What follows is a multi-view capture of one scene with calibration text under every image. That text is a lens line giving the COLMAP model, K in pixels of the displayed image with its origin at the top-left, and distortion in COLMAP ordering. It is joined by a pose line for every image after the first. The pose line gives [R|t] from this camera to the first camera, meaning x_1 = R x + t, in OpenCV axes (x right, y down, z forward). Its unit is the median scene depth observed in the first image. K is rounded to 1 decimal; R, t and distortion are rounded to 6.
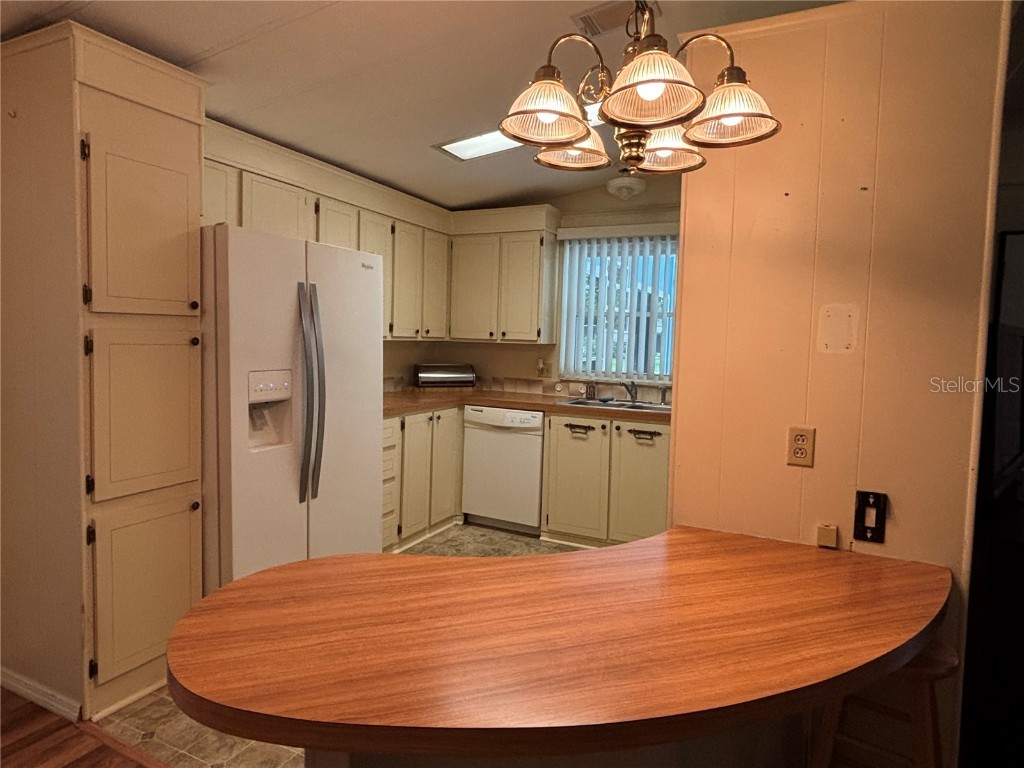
lens RADIAL K [[606.4, 0, 514.3], [0, 606.4, 376.6], [0, 0, 1]] dist [-0.001759, -0.002229]
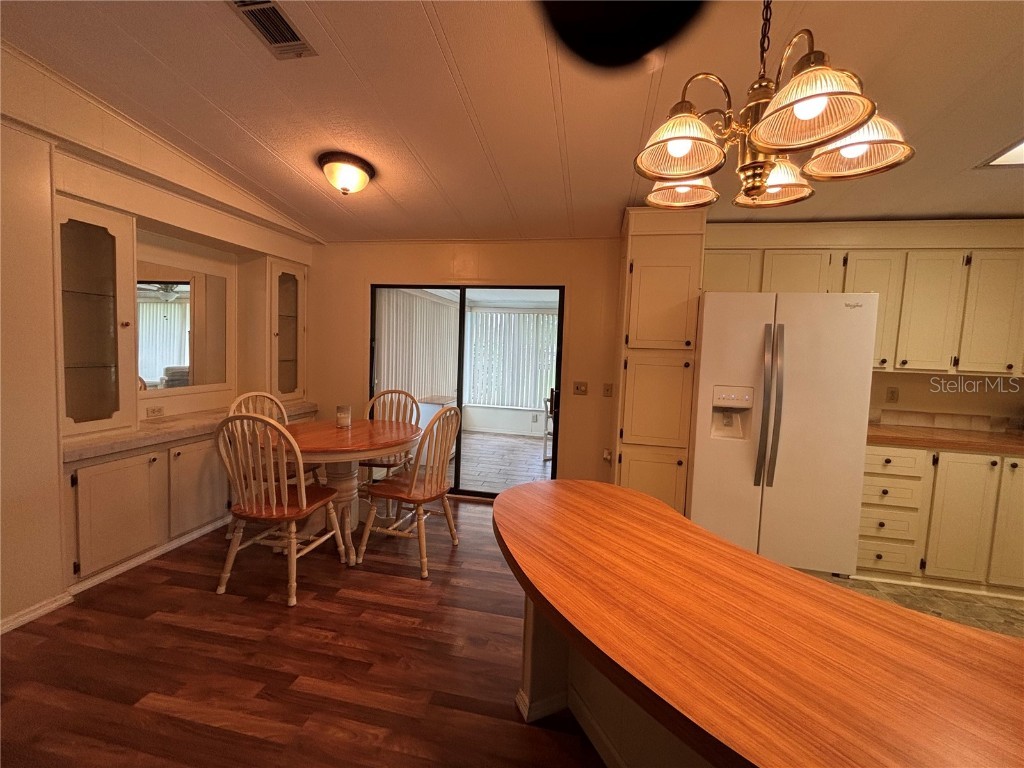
lens RADIAL K [[421.4, 0, 511.5], [0, 421.4, 377.8], [0, 0, 1]] dist [0.001939, 0.000817]
pose [[0.245650, 0.047506, -0.968194, 0.399626], [-0.097644, 0.994931, 0.024044, -0.002340], [0.964428, 0.088632, 0.249044, 0.202762]]
